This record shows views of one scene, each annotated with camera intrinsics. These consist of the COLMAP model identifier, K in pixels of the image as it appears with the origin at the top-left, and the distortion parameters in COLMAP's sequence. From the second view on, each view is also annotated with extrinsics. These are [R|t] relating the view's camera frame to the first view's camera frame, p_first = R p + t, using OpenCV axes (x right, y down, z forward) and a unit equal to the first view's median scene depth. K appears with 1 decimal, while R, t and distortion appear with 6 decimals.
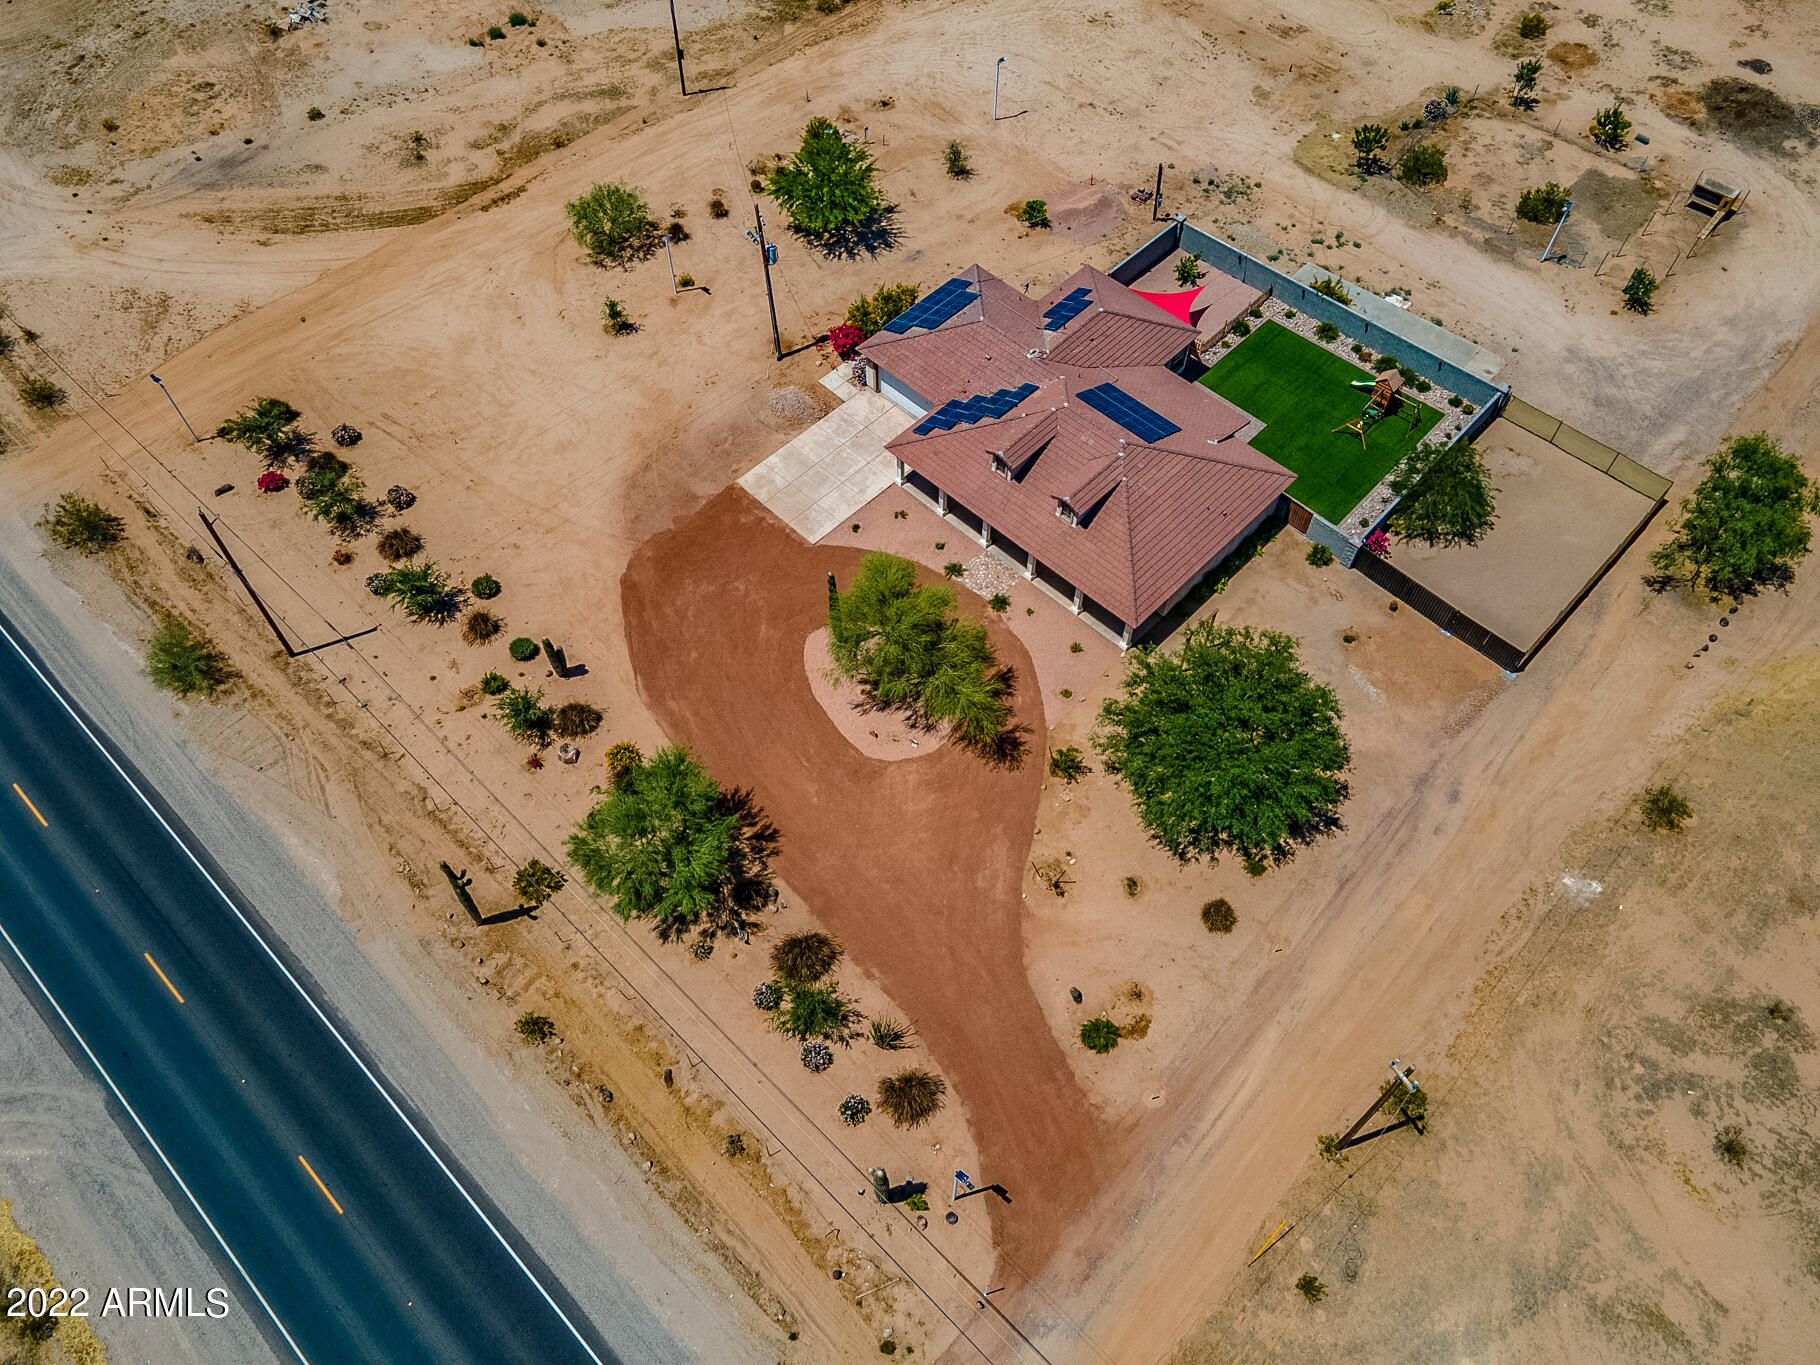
lens RADIAL K [[1328.6, 0, 909.4], [0, 1328.6, 674.3], [0, 0, 1]] dist [0.022954, 0.046894]
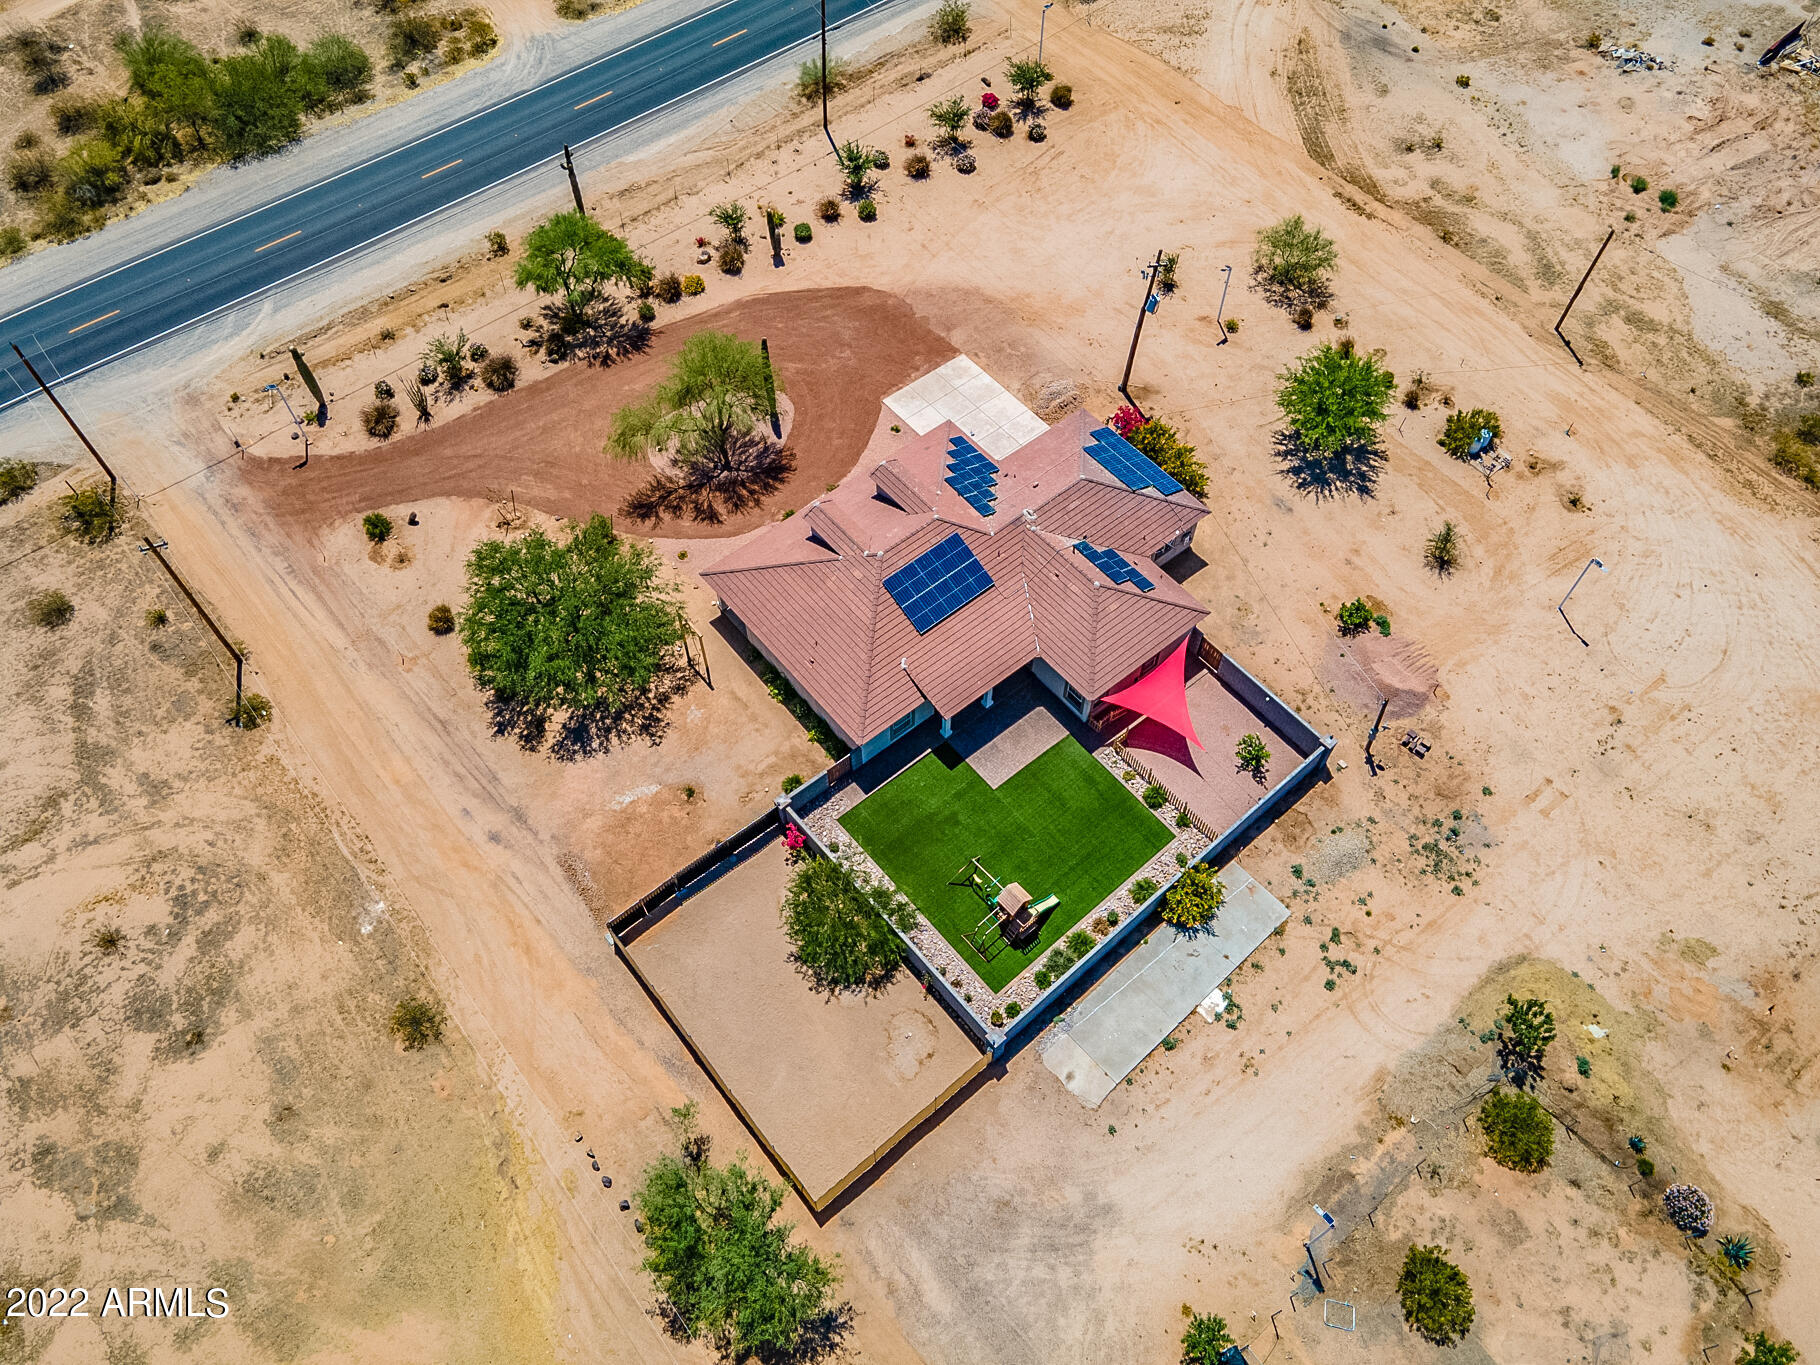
lens RADIAL K [[1328.6, 0, 909.4], [0, 1328.6, 674.3], [0, 0, 1]] dist [0.022954, 0.046894]
pose [[-0.114545, 0.834707, -0.538650, 0.695505], [-0.821370, 0.225410, 0.523967, -0.627776], [0.558776, 0.502448, 0.659784, 0.367897]]
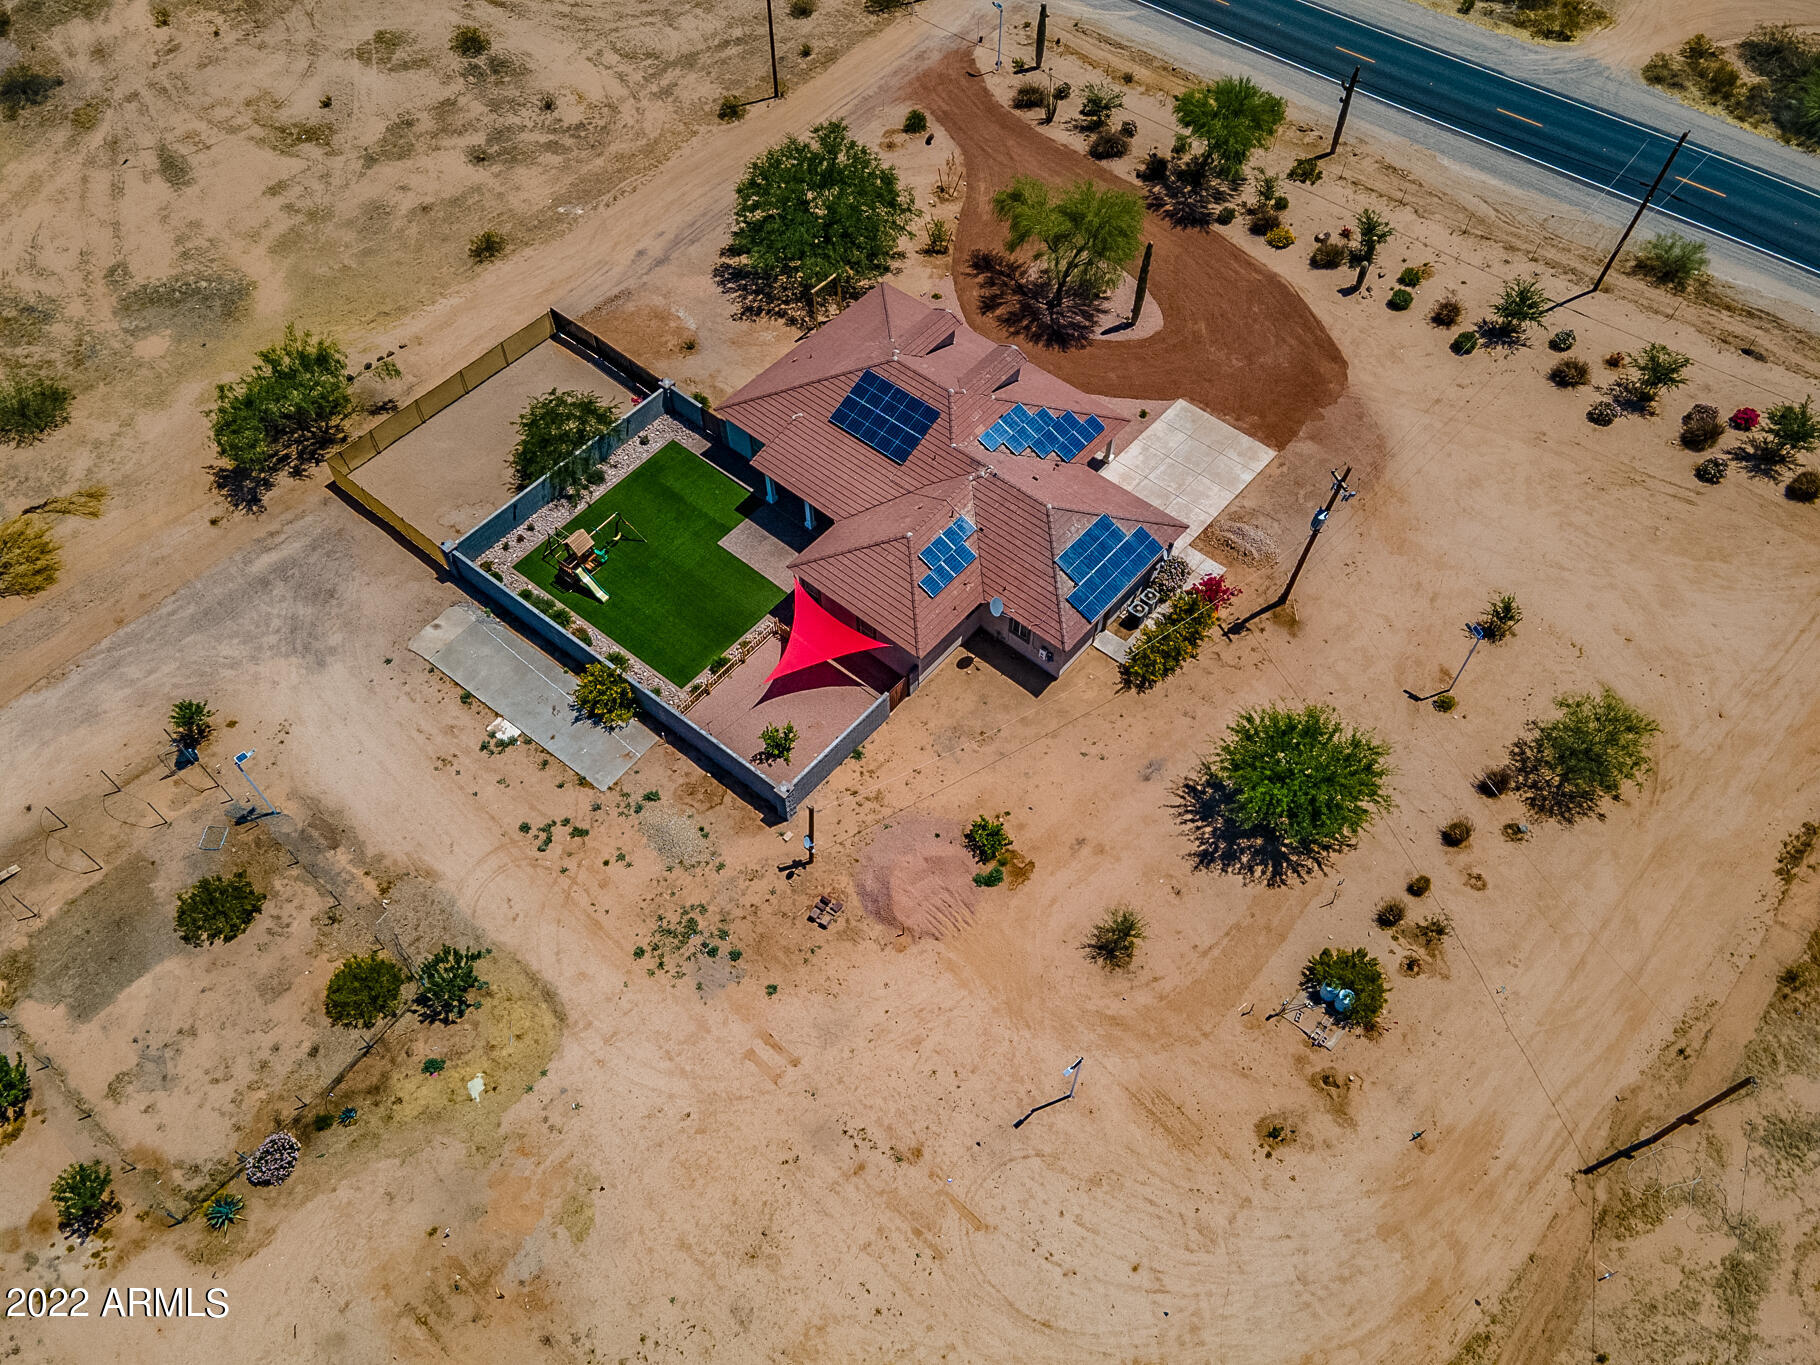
lens RADIAL K [[1328.6, 0, 909.4], [0, 1328.6, 674.3], [0, 0, 1]] dist [0.022954, 0.046894]
pose [[-0.998227, 0.050075, -0.032168, 0.175803], [-0.047928, -0.355869, 0.933306, -1.090553], [0.035288, 0.933193, 0.357638, 0.784717]]
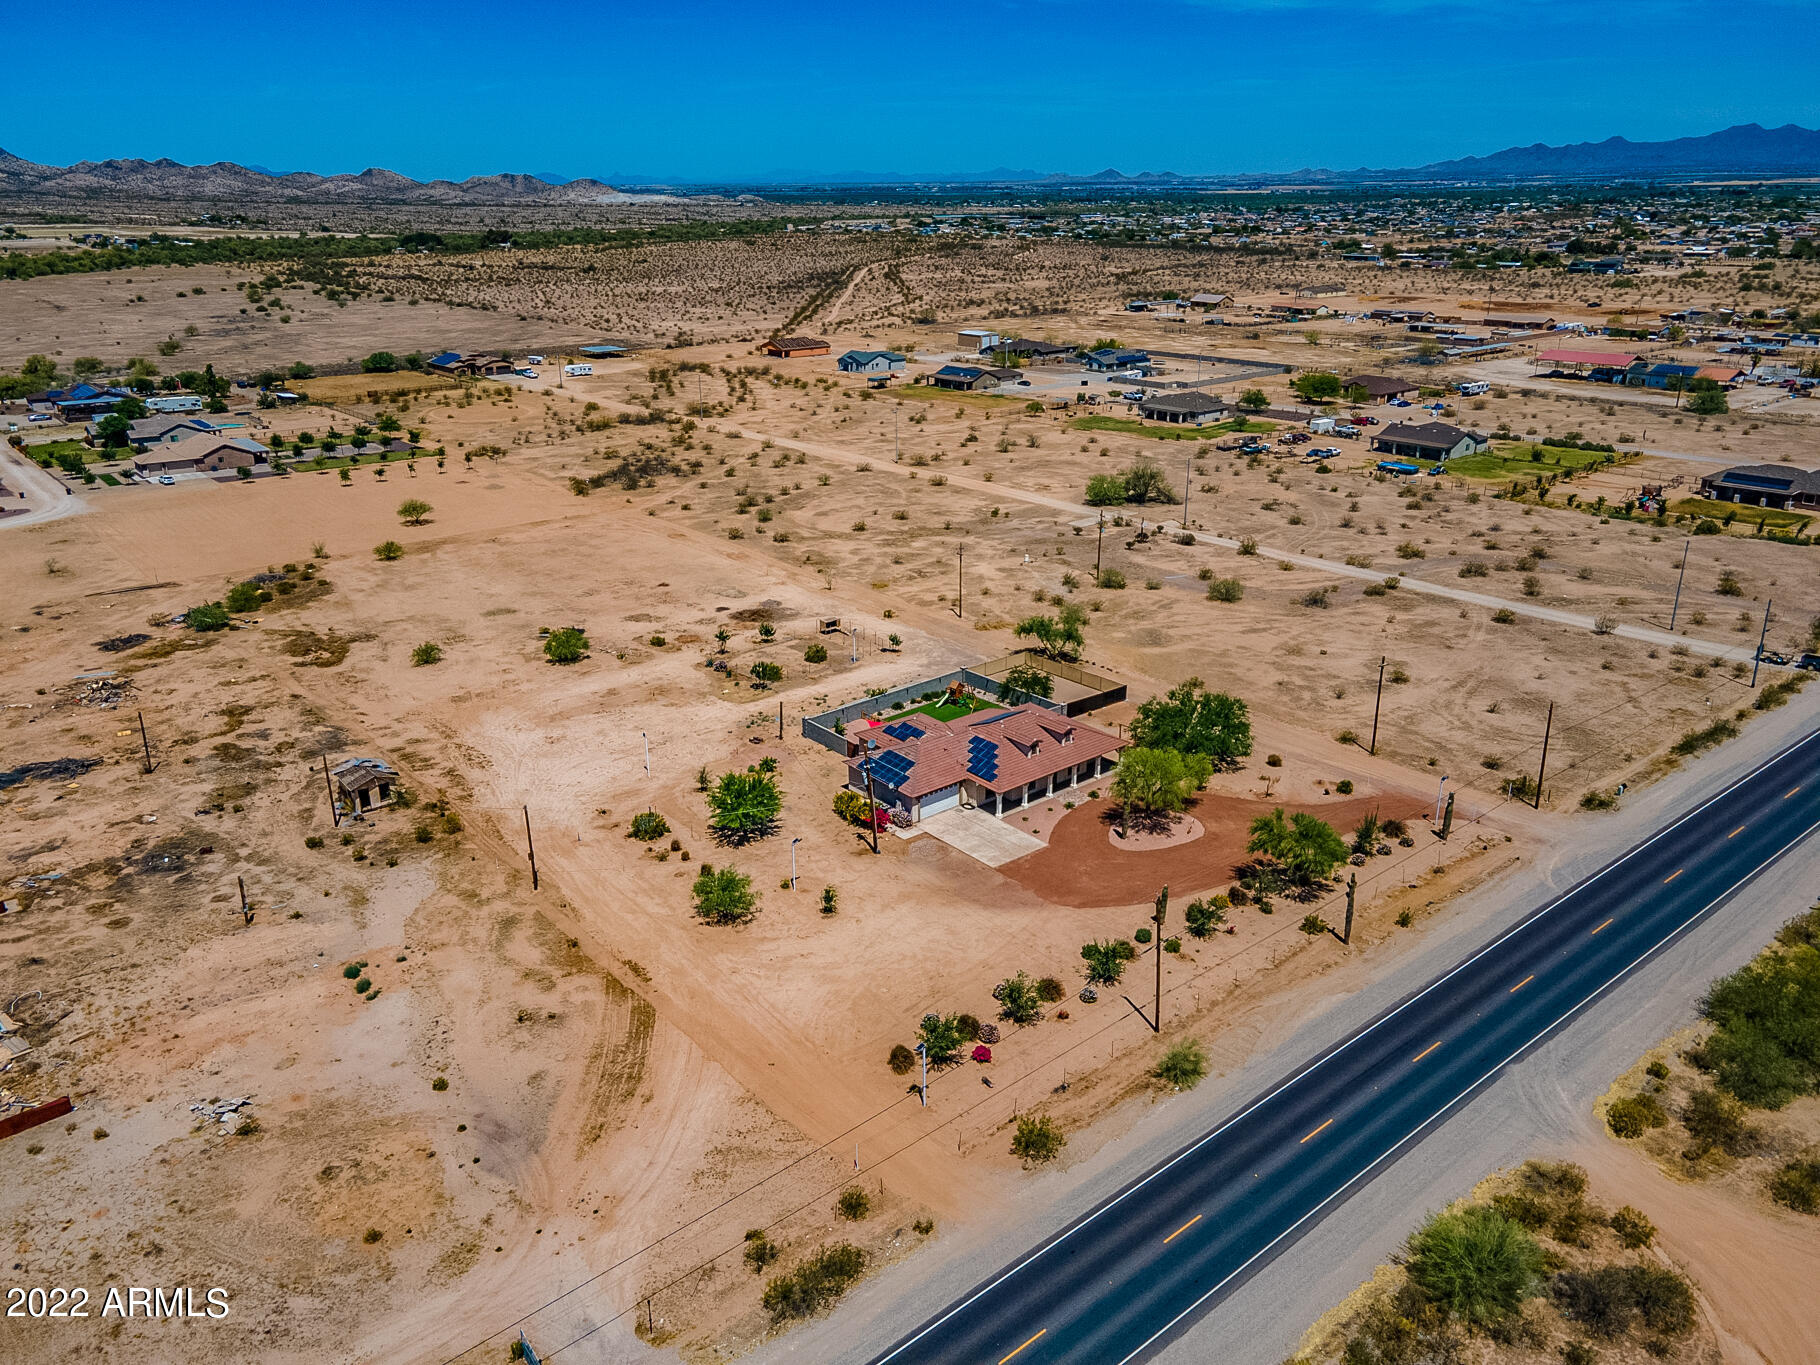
lens RADIAL K [[1328.6, 0, 909.4], [0, 1328.6, 674.3], [0, 0, 1]] dist [0.022954, 0.046894]
pose [[0.106204, -0.347480, 0.931654, -1.432718], [0.829678, 0.547381, 0.109578, -0.498999], [-0.548046, 0.761335, 0.346431, 0.369642]]
